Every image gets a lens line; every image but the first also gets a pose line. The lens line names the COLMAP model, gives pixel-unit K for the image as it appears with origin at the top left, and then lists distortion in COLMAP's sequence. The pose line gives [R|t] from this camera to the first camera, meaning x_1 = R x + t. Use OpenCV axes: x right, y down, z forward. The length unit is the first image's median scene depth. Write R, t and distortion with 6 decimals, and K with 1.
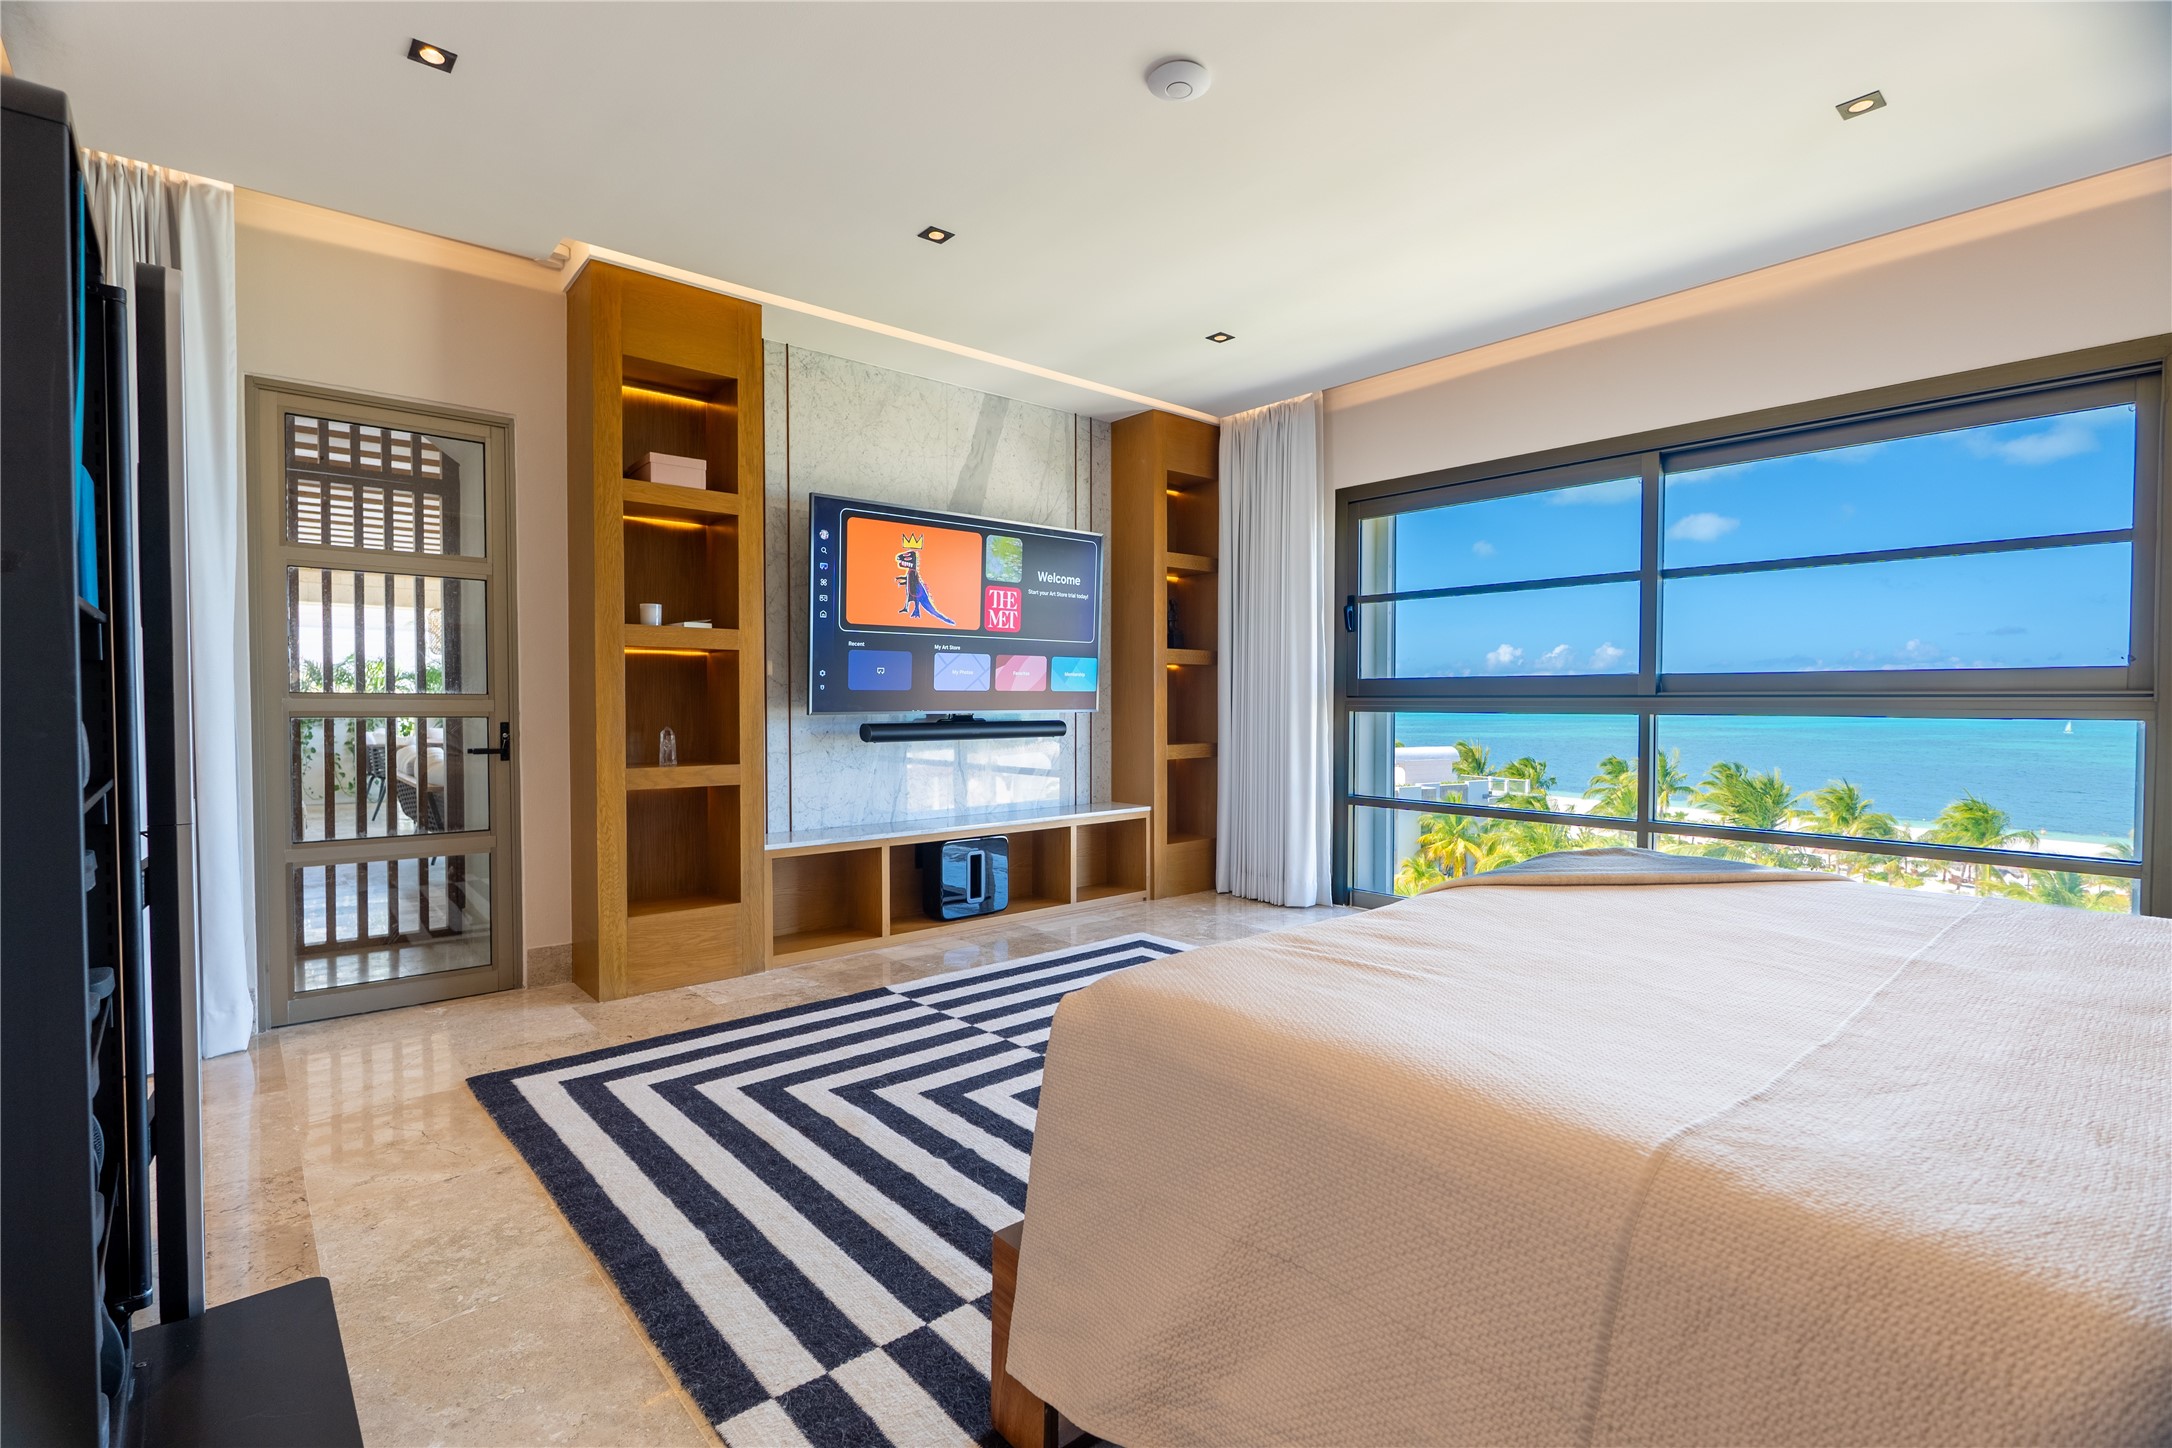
lens RADIAL K [[1001.7, 0, 1085.7], [0, 1001.7, 715.5], [0, 0, 1]] dist [-0.008678, 0.000516]
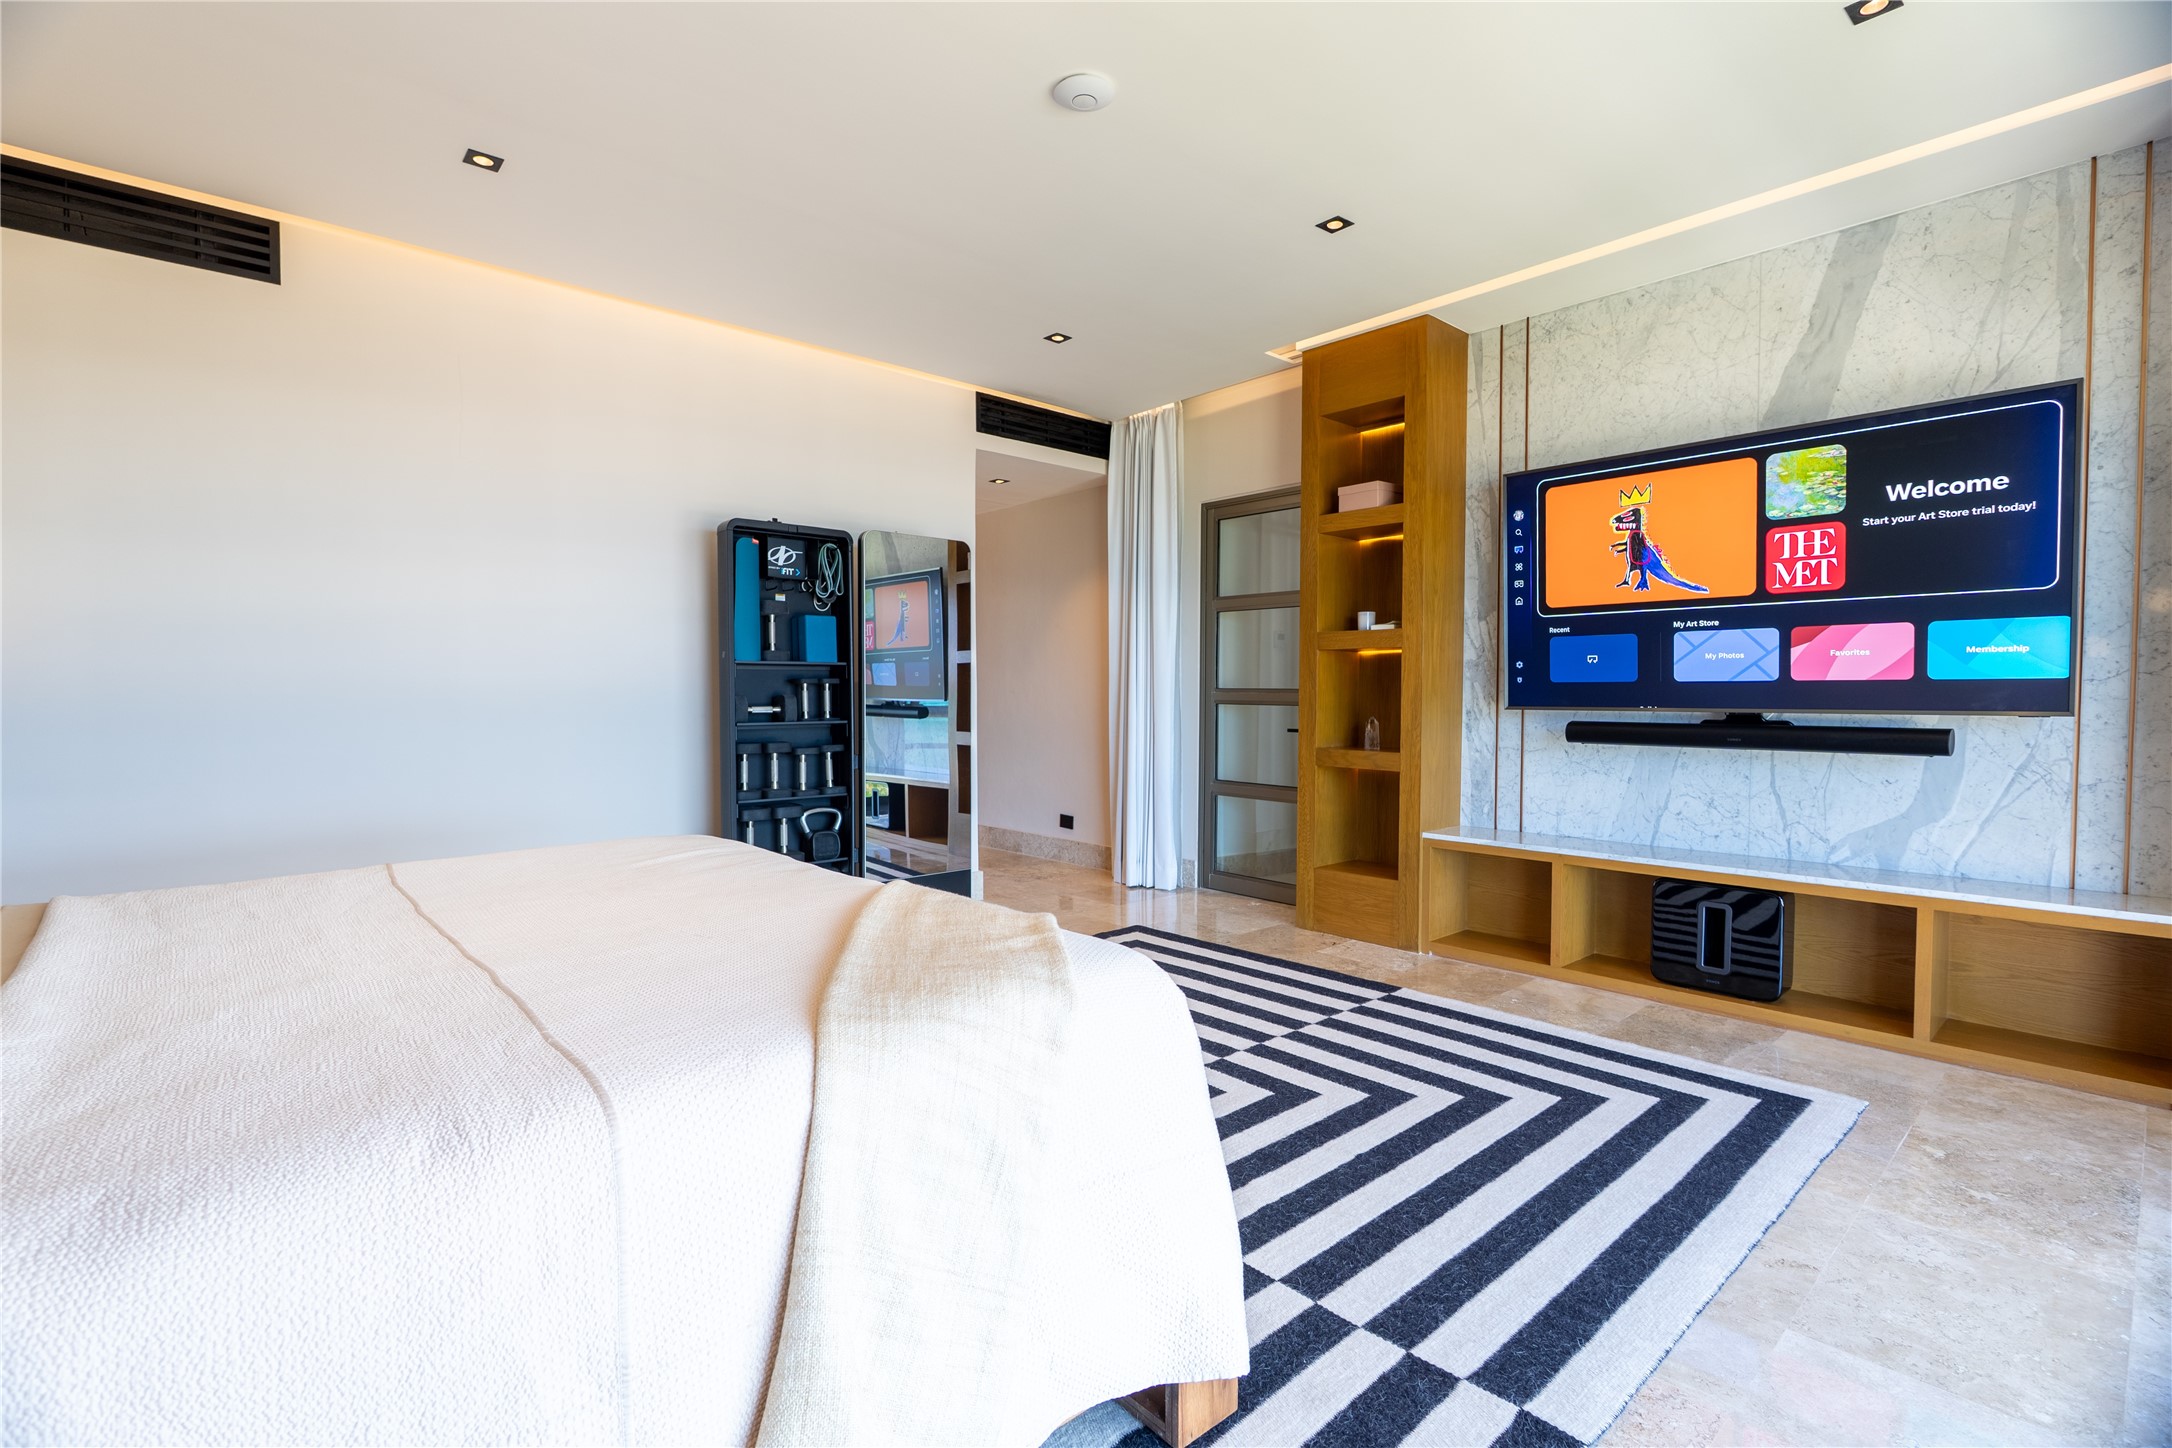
lens RADIAL K [[1001.7, 0, 1080.6], [0, 1001.7, 722.8], [0, 0, 1]] dist [-0.008678, 0.000516]
pose [[0.006255, 0.028661, -0.999570, 0.629944], [-0.017283, 0.999443, 0.028549, -0.007603], [0.999831, 0.017097, 0.006747, 0.556534]]
